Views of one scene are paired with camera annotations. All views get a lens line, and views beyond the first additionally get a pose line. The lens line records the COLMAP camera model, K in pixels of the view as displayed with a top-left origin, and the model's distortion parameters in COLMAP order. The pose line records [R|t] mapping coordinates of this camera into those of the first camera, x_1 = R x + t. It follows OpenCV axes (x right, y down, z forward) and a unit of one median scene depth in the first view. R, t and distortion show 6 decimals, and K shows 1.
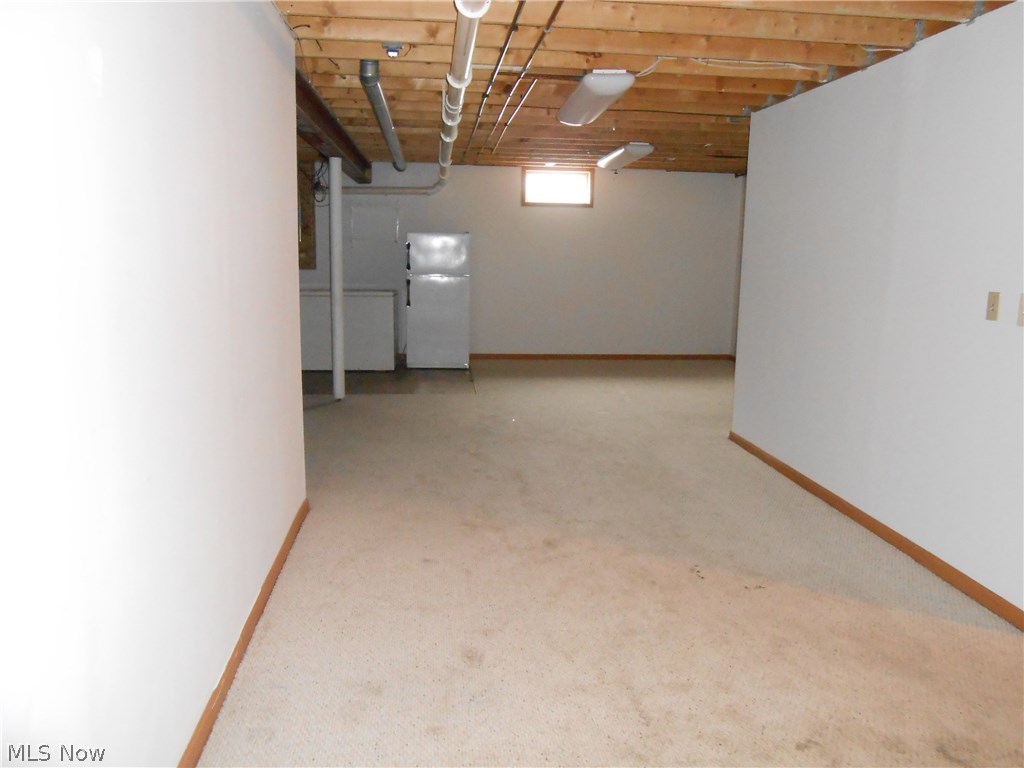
lens RADIAL K [[787.7, 0, 512.4], [0, 787.7, 384.0], [0, 0, 1]] dist [-0.004378, -0.001064]
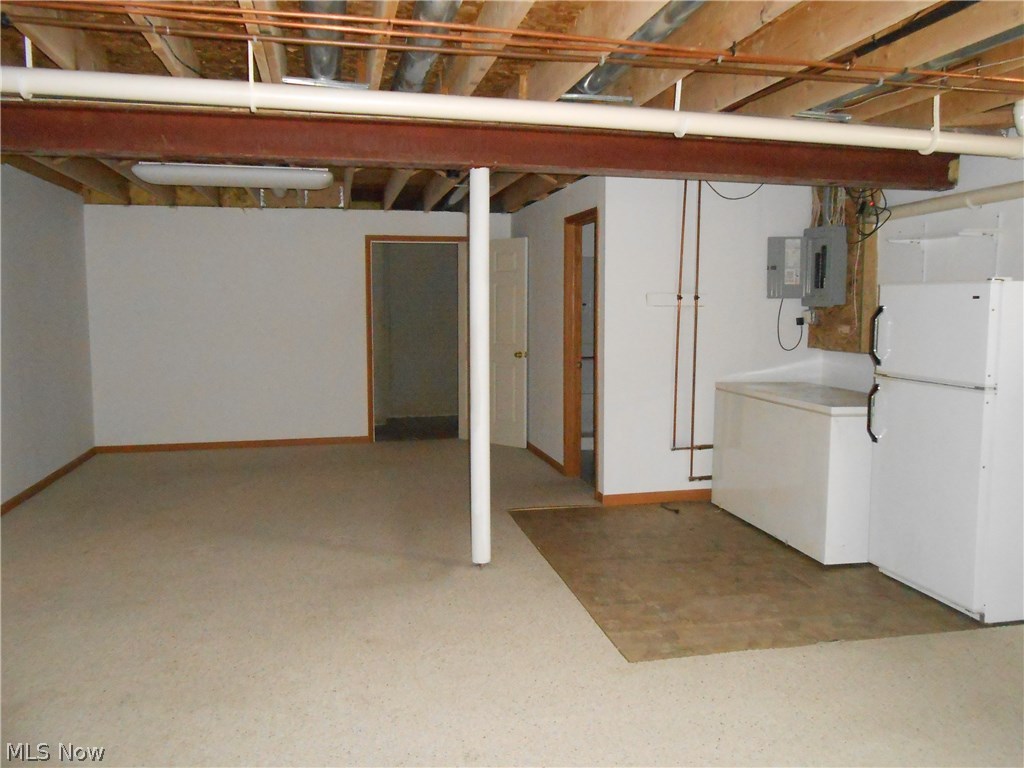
lens RADIAL K [[787.7, 0, 512.4], [0, 787.7, 382.5], [0, 0, 1]] dist [-0.004378, -0.001064]
pose [[0.127666, 0.072739, -0.989146, 0.274362], [-0.183164, 0.981882, 0.048564, -0.110208], [0.974757, 0.174976, 0.138676, 0.688151]]
